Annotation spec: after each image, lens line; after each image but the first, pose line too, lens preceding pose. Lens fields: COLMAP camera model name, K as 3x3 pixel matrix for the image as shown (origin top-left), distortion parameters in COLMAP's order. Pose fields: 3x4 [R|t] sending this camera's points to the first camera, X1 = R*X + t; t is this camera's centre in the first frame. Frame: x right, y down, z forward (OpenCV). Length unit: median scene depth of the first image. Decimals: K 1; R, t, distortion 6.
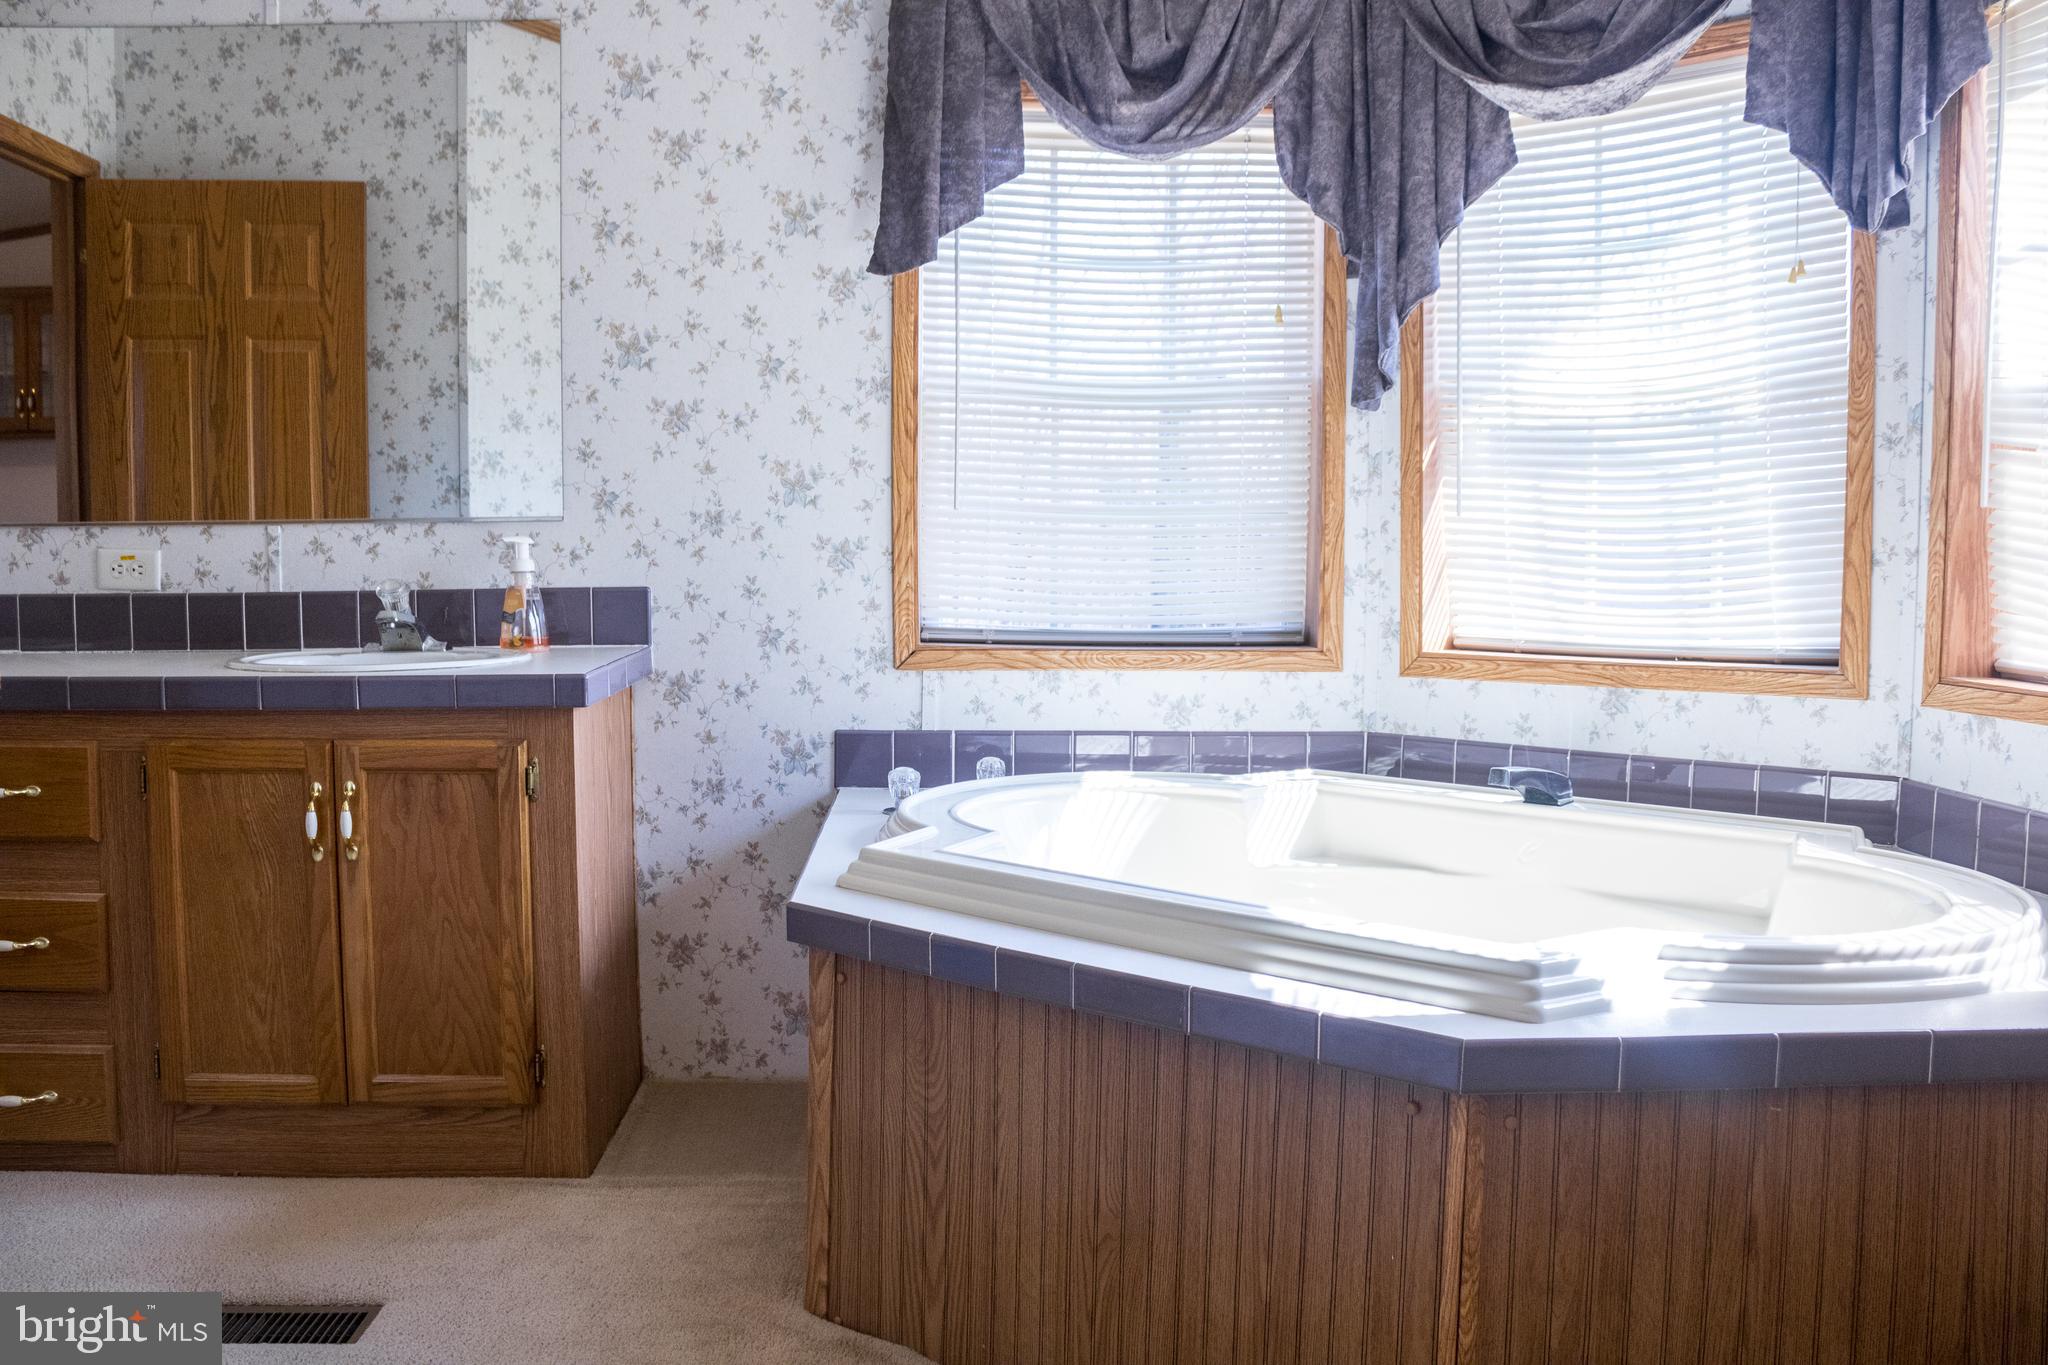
lens RADIAL K [[1734.5, 0, 984.4], [0, 1734.5, 687.1], [0, 0, 1]] dist [-0.175140, 0.197563]
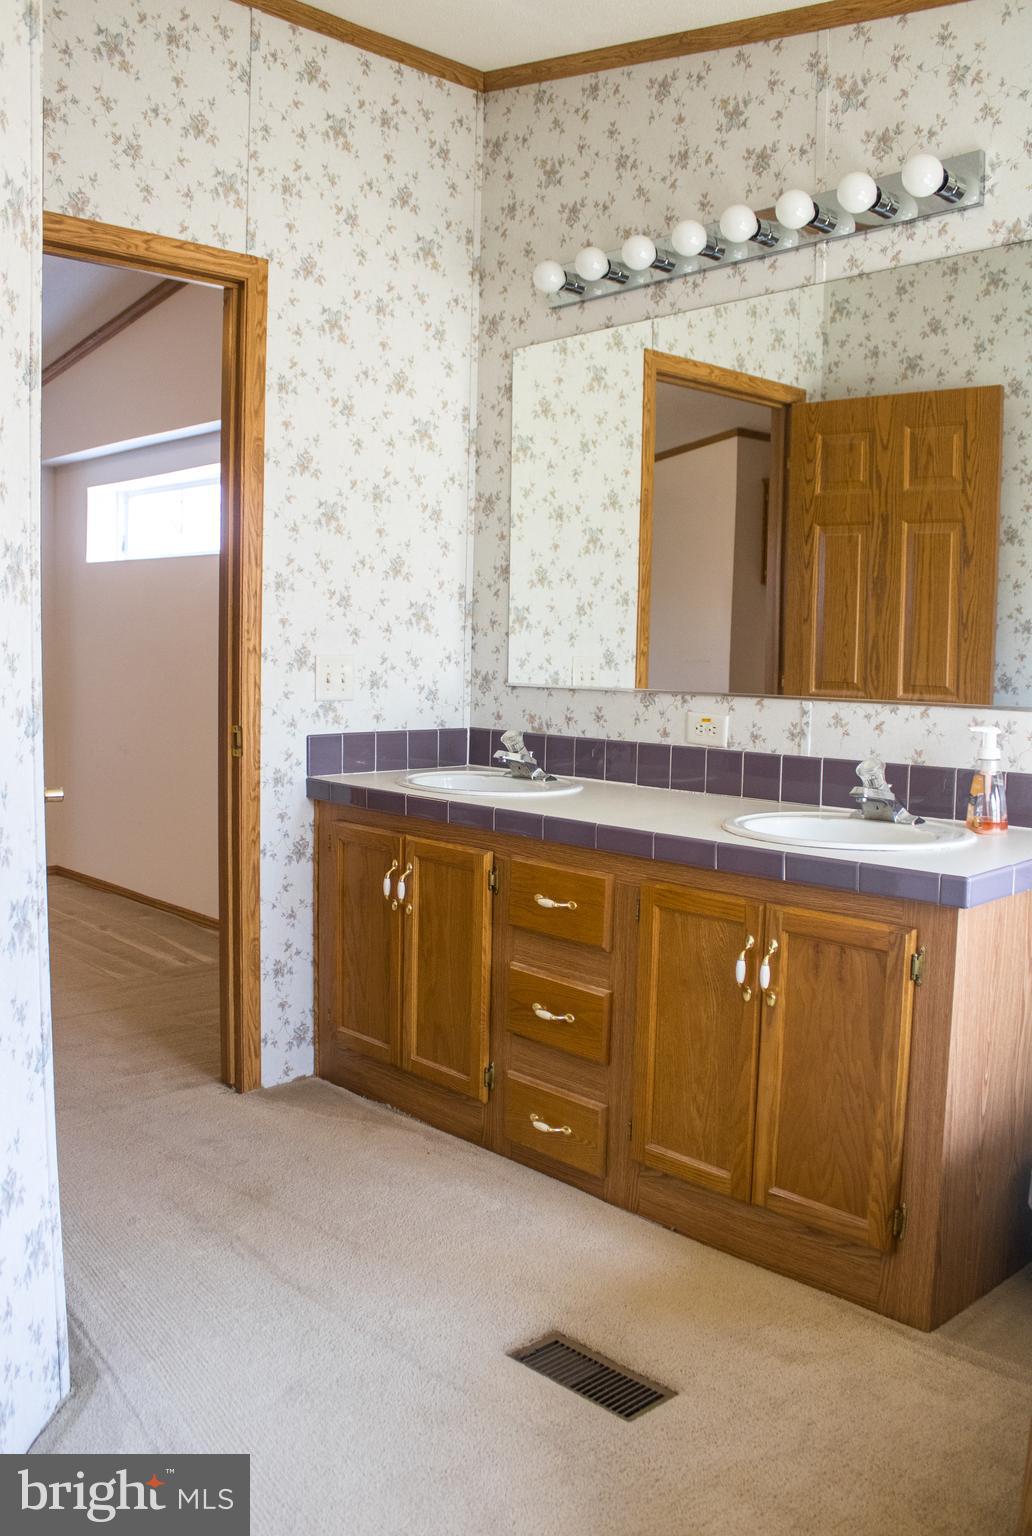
lens RADIAL K [[1368.1, 0, 516.0], [0, 1368.1, 768.0], [0, 0, 1]] dist [-0.142029, 0.107262]
pose [[0.663343, 0.087947, -0.743129, 0.191455], [-0.075225, 0.995876, 0.050711, -0.094942], [0.744524, 0.022263, 0.667224, 0.231831]]
